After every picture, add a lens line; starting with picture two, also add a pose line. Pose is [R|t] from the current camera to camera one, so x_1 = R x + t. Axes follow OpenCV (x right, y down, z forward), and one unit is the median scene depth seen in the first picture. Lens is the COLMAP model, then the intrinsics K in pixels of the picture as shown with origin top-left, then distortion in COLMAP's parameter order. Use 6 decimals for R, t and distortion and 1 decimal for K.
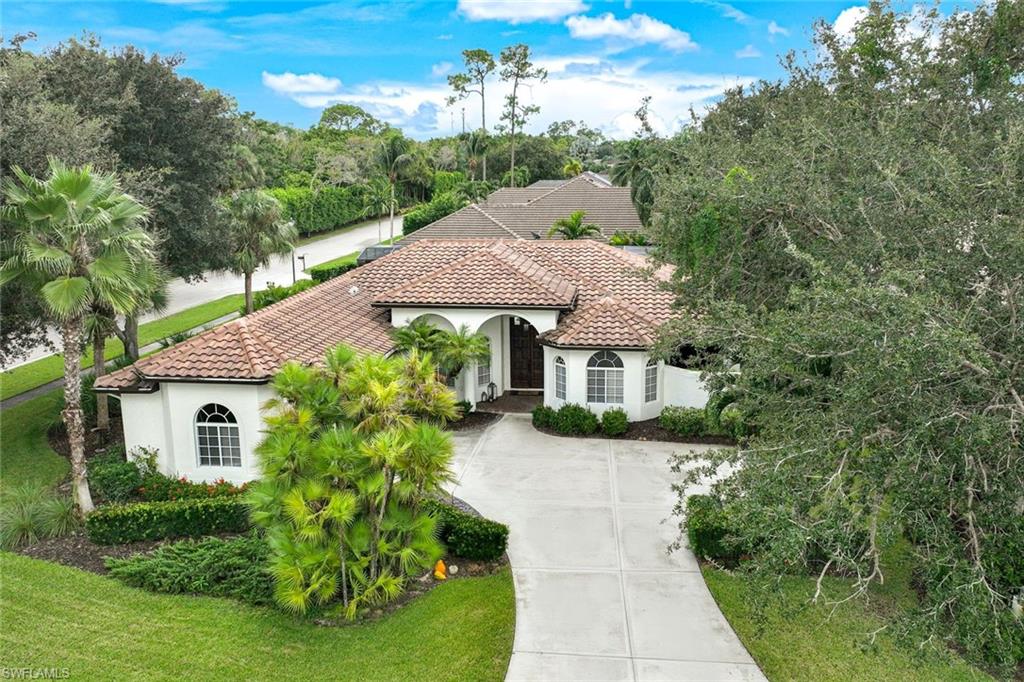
lens RADIAL K [[868.8, 0, 512.0], [0, 868.8, 341.0], [0, 0, 1]] dist [0.037746, 0.007129]
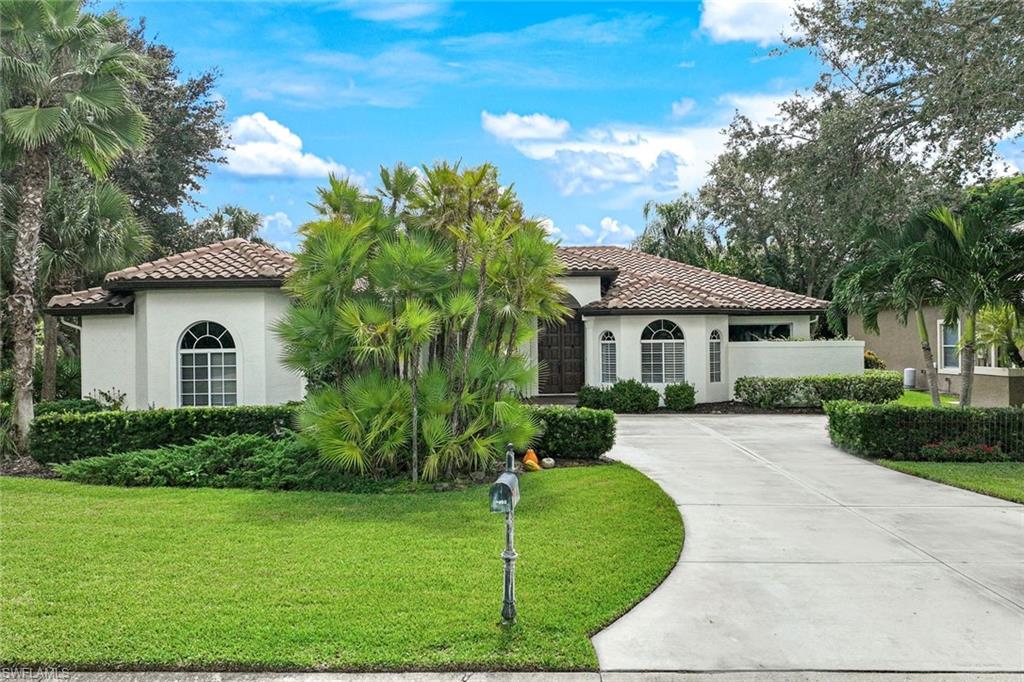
lens RADIAL K [[868.8, 0, 512.0], [0, 868.8, 341.0], [0, 0, 1]] dist [0.037746, 0.007129]
pose [[0.997798, 0.002072, 0.066295, -0.117996], [0.011686, 0.978386, -0.206457, 0.252465], [-0.065290, 0.206777, 0.976207, 0.217945]]
